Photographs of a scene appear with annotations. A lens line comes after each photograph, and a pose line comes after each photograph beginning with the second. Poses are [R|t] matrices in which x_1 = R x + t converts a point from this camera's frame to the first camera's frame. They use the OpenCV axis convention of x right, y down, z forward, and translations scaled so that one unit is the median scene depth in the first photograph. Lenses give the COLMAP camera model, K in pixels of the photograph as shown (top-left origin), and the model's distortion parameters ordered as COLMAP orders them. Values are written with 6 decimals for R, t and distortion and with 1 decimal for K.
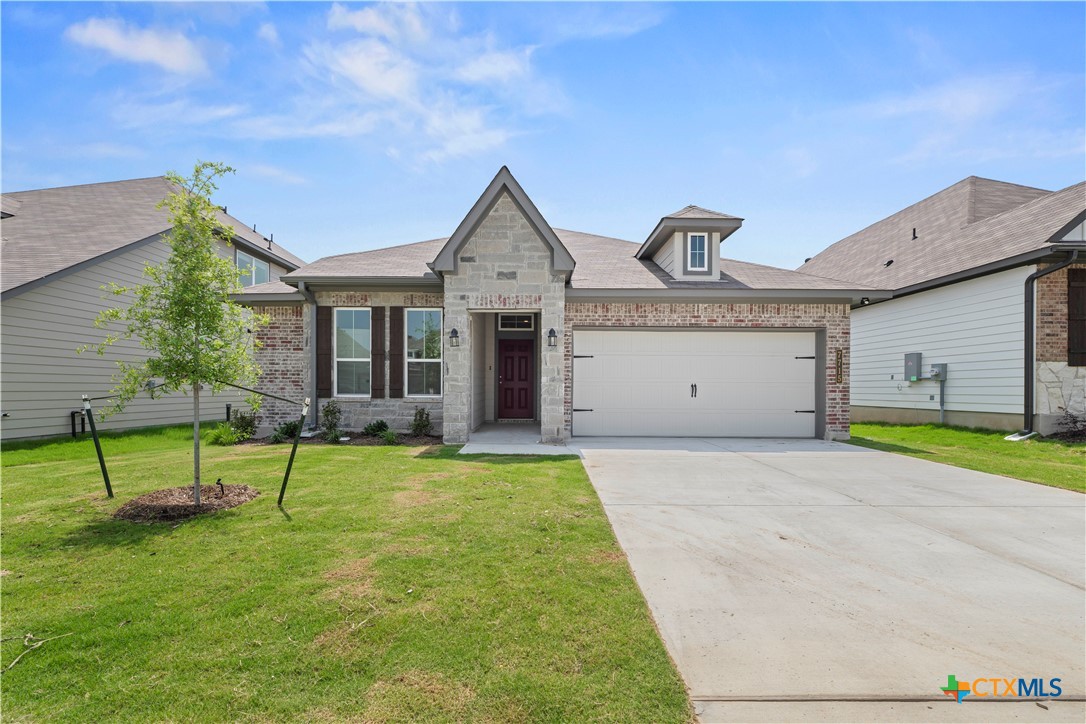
lens RADIAL K [[449.0, 0, 547.5], [0, 449.0, 370.3], [0, 0, 1]] dist [0.001557, -0.000751]
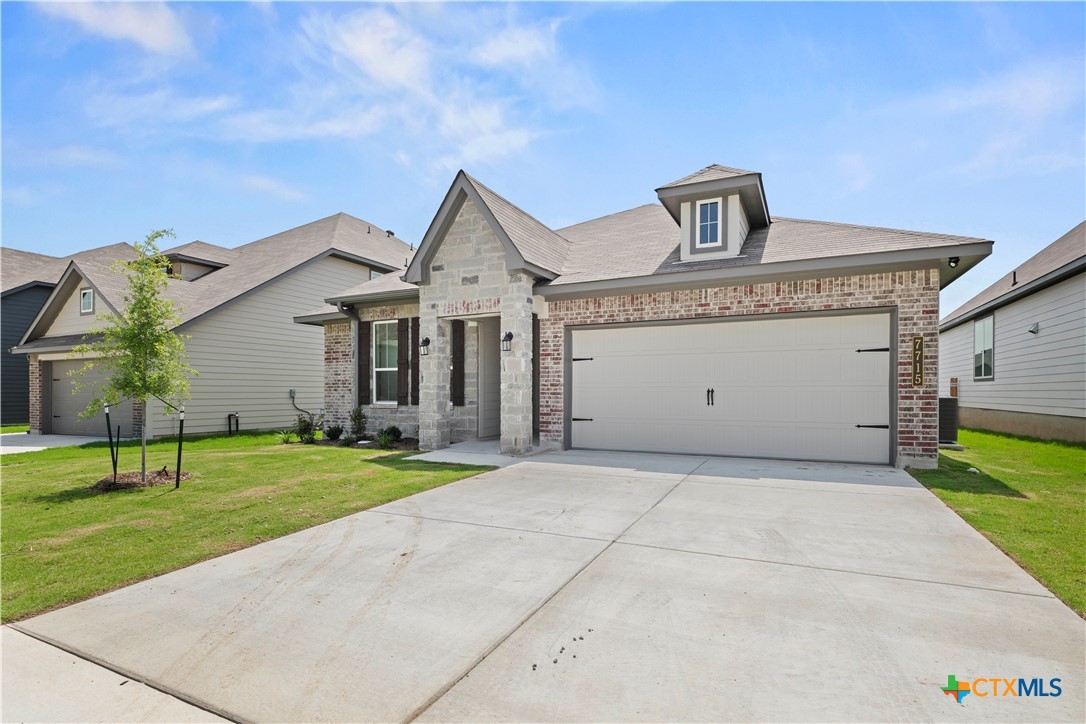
lens RADIAL K [[520.6, 0, 563.4], [0, 520.6, 369.9], [0, 0, 1]] dist [0.000608, -0.001816]
pose [[0.904063, -0.024927, -0.426673, 0.572107], [0.023389, 0.999687, -0.008844, -0.001431], [0.426760, -0.001984, 0.904363, 0.060874]]
